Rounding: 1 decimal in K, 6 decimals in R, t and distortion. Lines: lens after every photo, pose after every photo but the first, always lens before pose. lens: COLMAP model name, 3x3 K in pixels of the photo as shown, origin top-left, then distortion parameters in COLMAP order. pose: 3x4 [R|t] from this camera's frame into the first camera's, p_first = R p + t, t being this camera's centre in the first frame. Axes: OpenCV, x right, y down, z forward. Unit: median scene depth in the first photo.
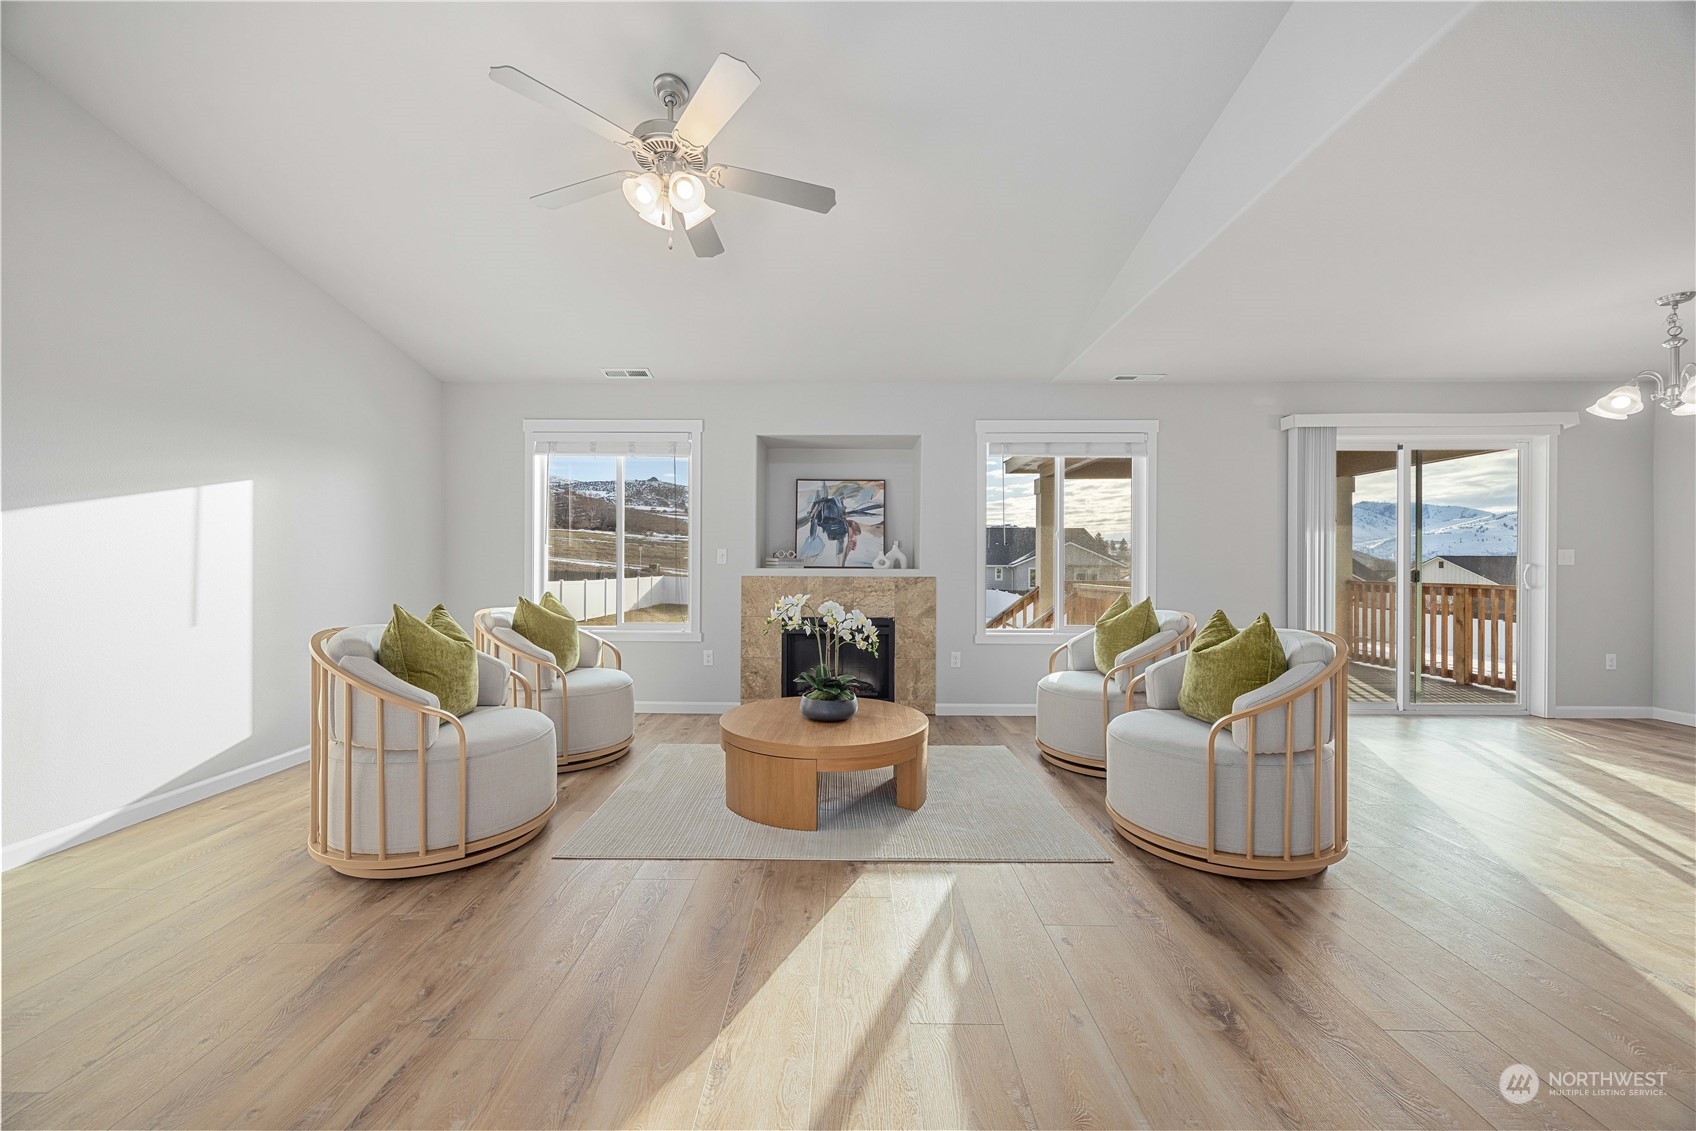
lens RADIAL K [[643.3, 0, 839.0], [0, 643.3, 569.4], [0, 0, 1]] dist [-0.003293, -0.000168]
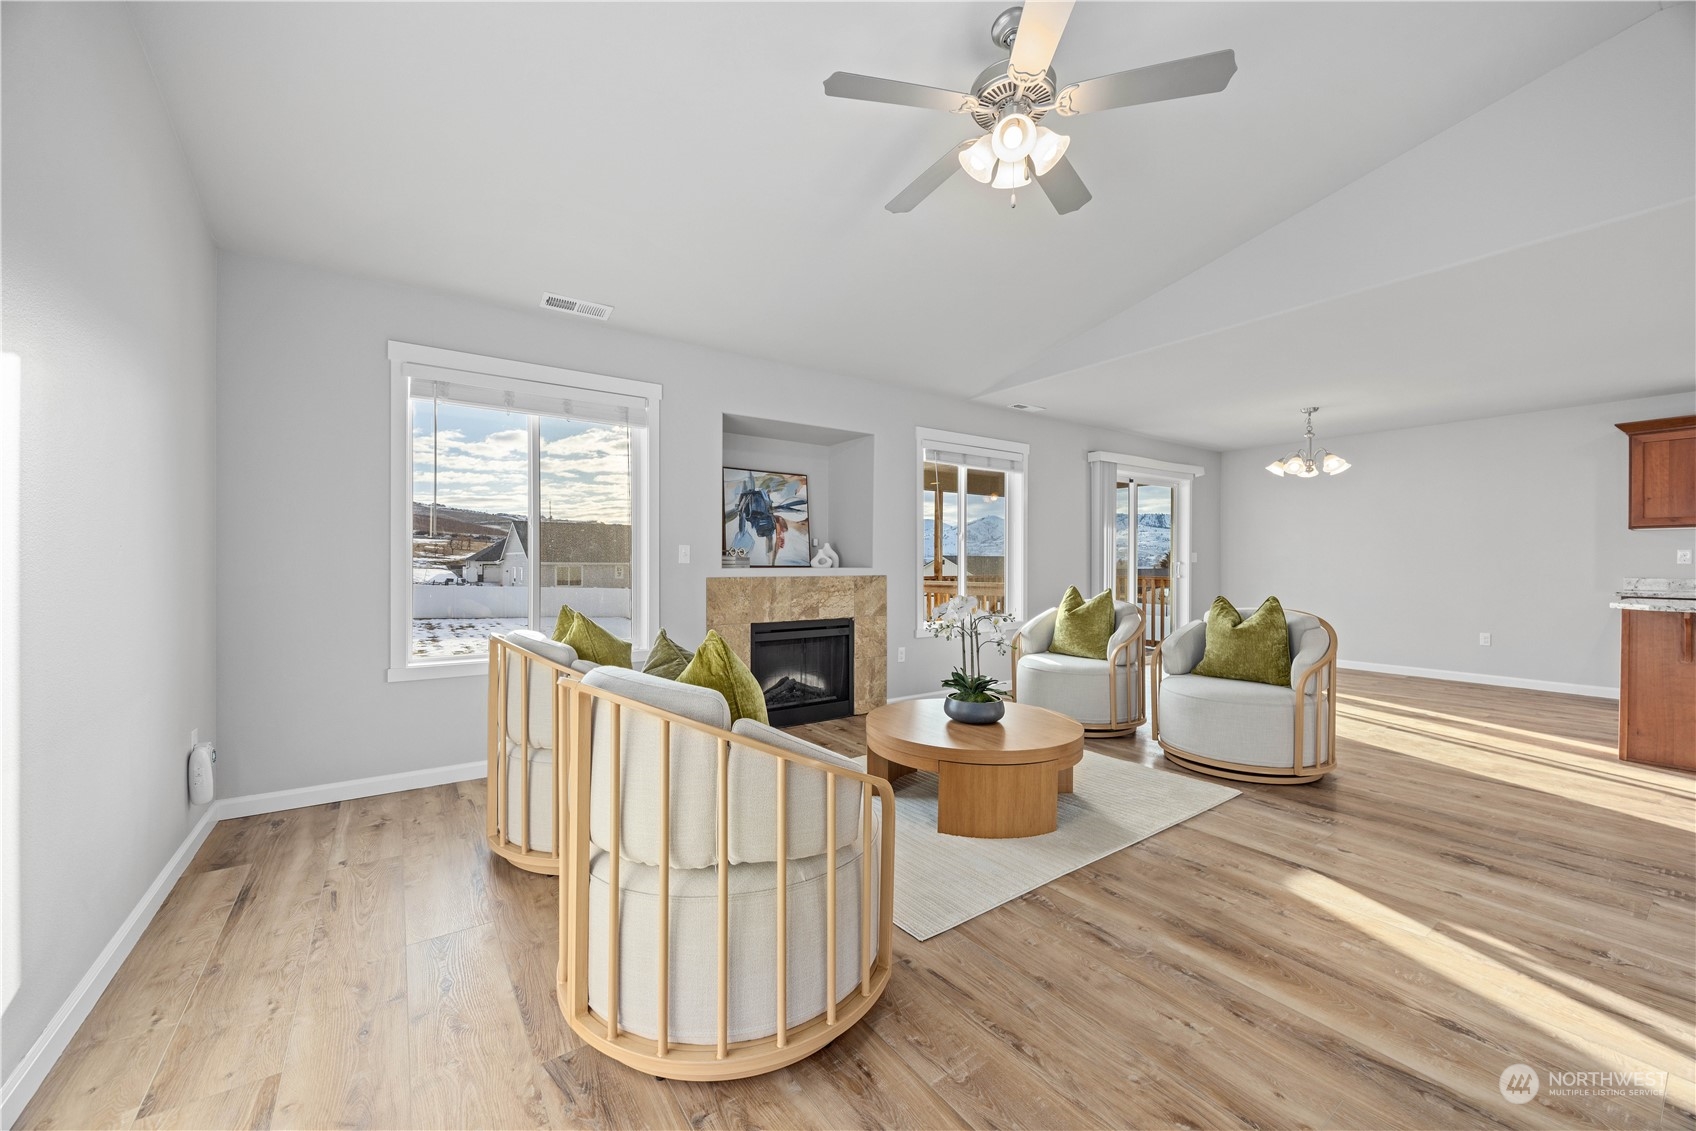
lens RADIAL K [[643.3, 0, 837.6], [0, 643.3, 560.1], [0, 0, 1]] dist [-0.003293, -0.000168]
pose [[0.813249, 0.000017, 0.581916, -0.454378], [0.007364, 0.999920, -0.010321, -0.002043], [-0.581870, 0.012679, 0.813183, 0.195066]]
